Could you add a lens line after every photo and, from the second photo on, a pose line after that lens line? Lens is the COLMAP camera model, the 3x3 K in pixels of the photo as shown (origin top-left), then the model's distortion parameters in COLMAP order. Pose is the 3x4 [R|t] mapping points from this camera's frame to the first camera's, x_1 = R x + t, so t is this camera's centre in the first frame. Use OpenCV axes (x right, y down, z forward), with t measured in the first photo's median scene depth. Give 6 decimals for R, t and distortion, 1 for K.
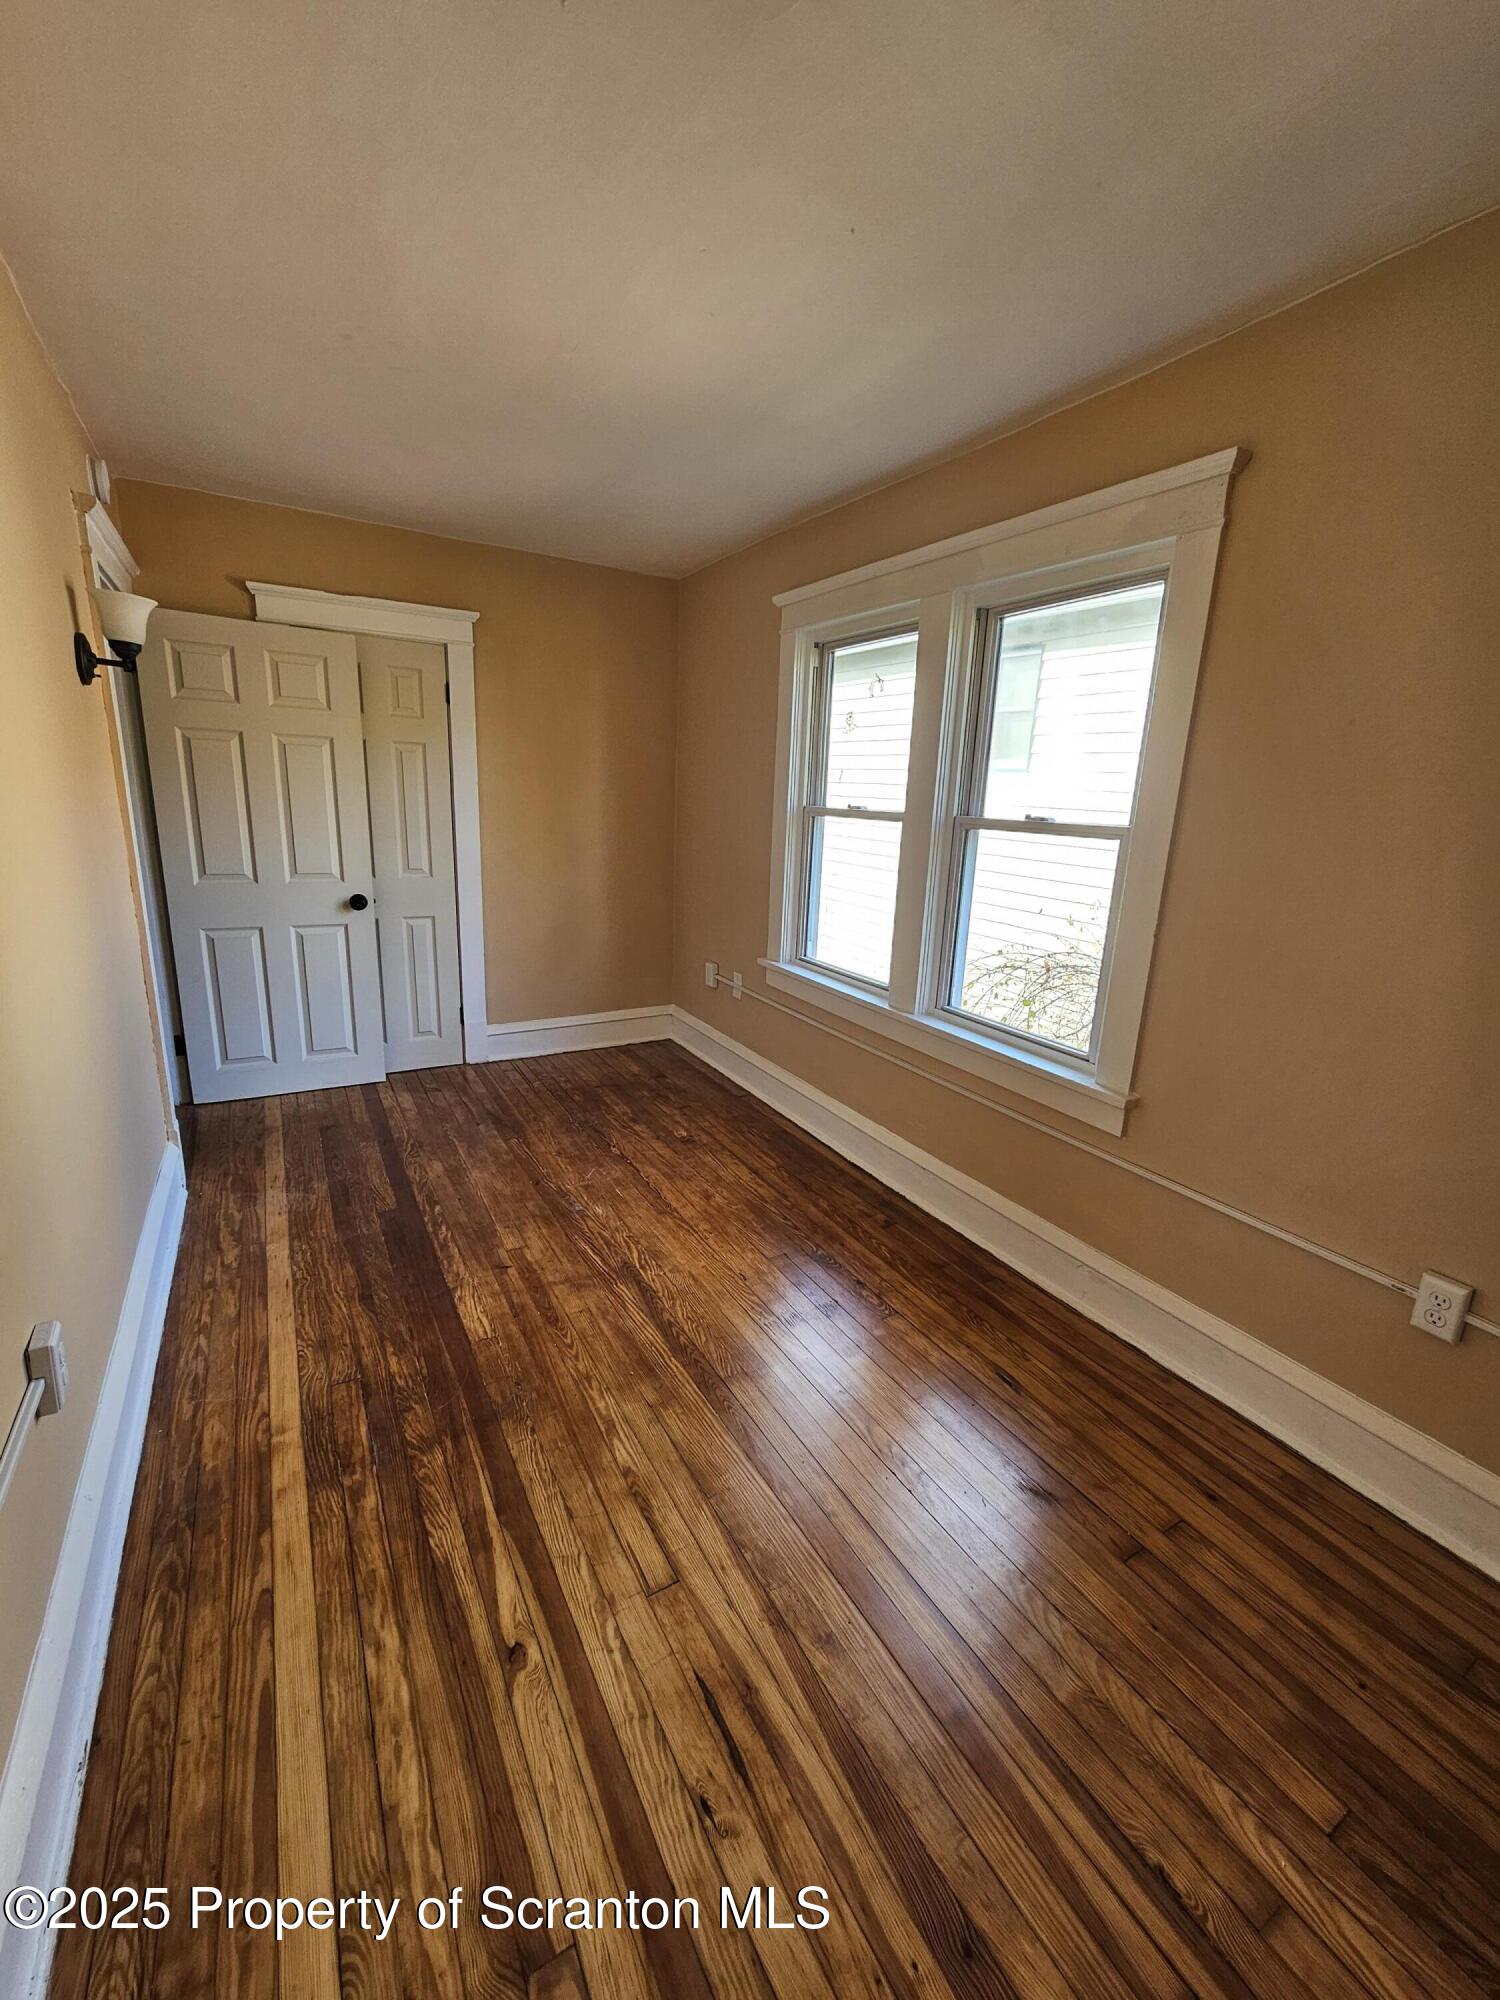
lens RADIAL K [[816.9, 0, 749.2], [0, 816.9, 1000.3], [0, 0, 1]] dist [-0.001395, 0.000921]
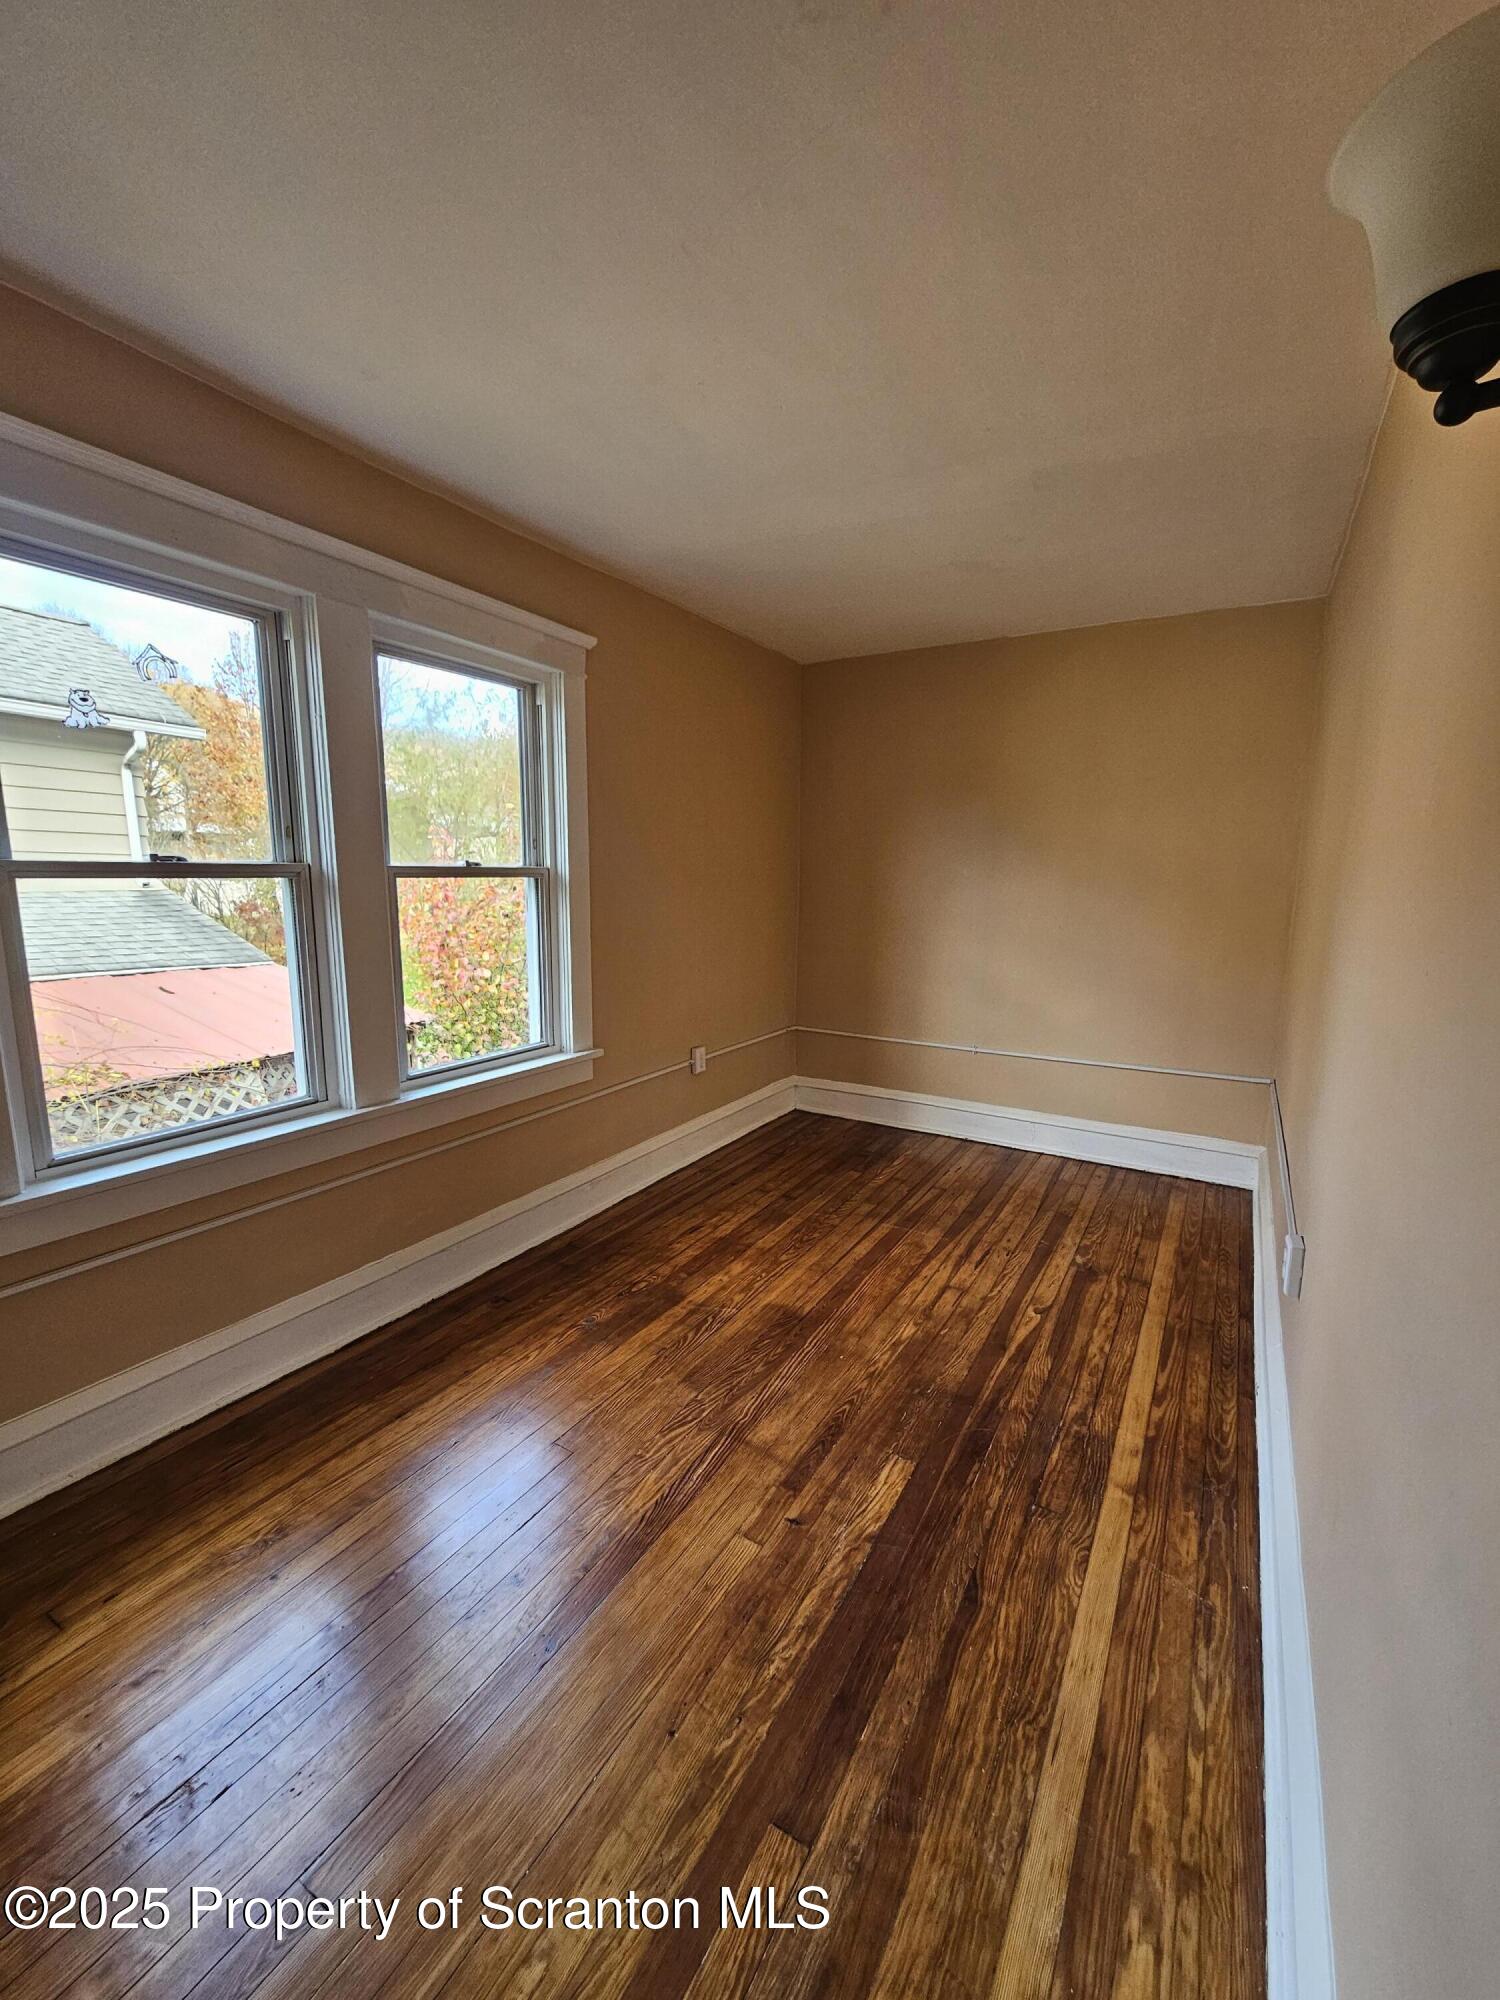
lens RADIAL K [[816.9, 0, 749.7], [0, 816.9, 1001.4], [0, 0, 1]] dist [-0.001395, 0.000921]
pose [[-0.483464, -0.187413, 0.855066, -1.095083], [0.183568, 0.933386, 0.308371, -0.437050], [-0.855900, 0.306049, -0.416856, 1.625225]]
